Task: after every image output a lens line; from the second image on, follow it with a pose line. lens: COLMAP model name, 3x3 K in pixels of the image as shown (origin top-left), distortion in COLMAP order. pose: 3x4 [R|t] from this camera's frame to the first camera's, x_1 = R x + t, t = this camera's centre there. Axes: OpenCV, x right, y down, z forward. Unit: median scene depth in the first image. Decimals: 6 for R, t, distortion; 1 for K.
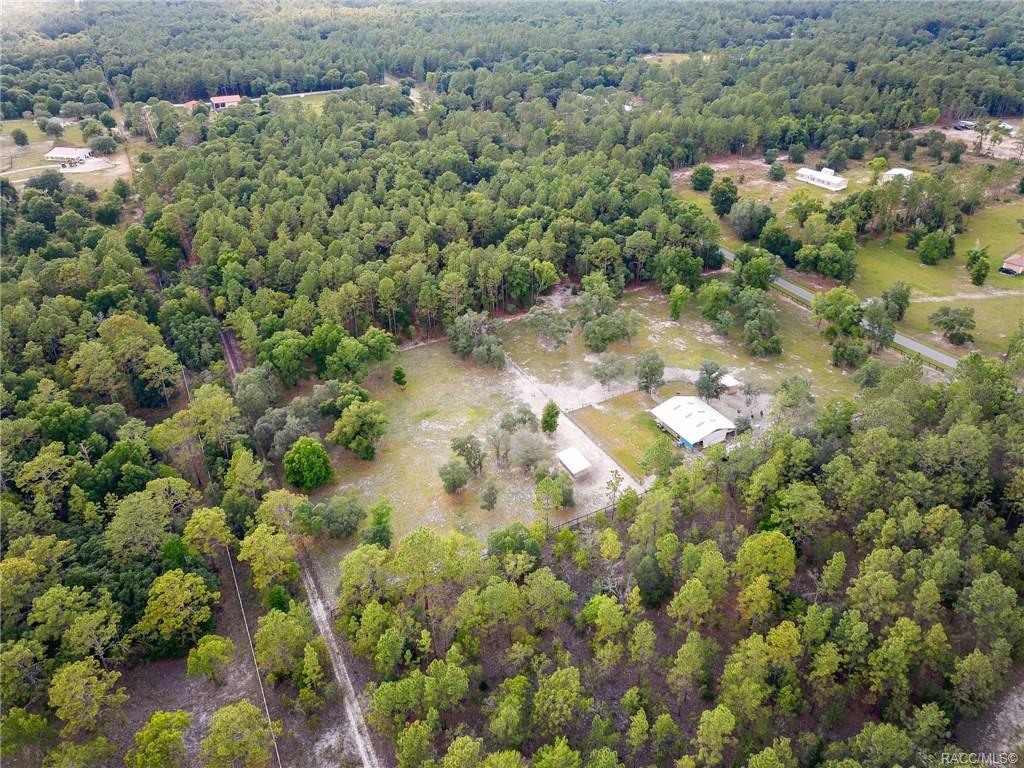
lens RADIAL K [[782.2, 0, 511.1], [0, 782.2, 386.3], [0, 0, 1]] dist [0.048977, -0.015182]
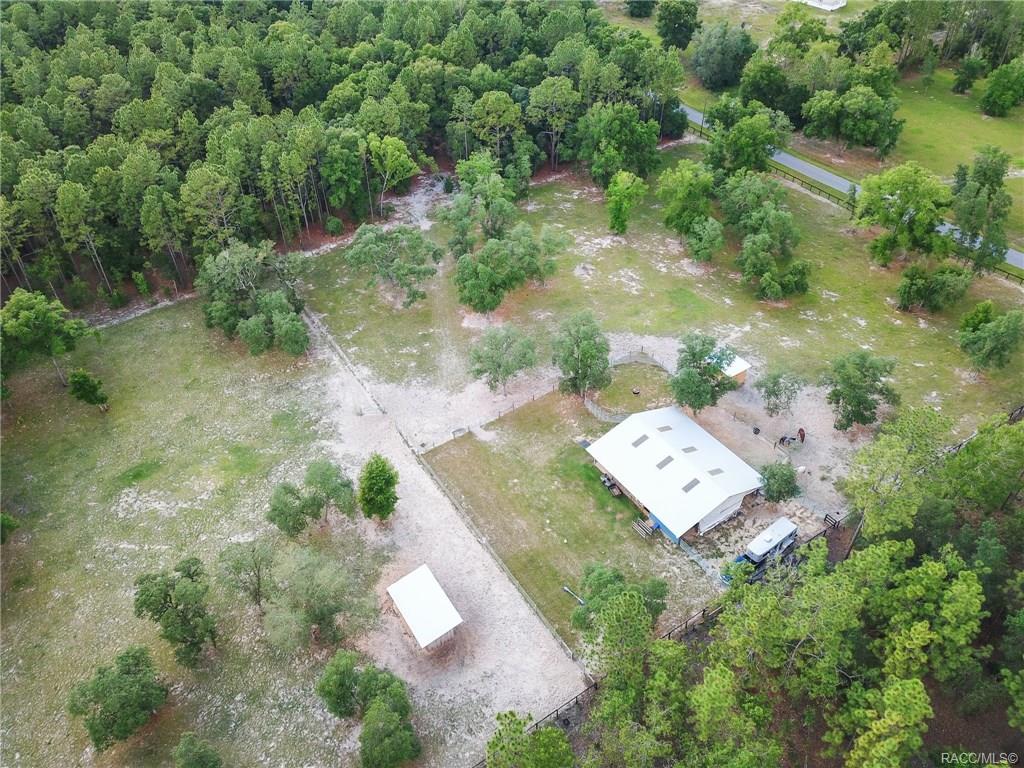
lens RADIAL K [[782.2, 0, 516.7], [0, 782.2, 382.0], [0, 0, 1]] dist [0.048977, -0.015182]
pose [[0.993207, -0.069434, 0.093378, 0.072268], [0.054387, 0.986417, 0.154993, -0.070578], [-0.102871, -0.148862, 0.983493, 0.420032]]
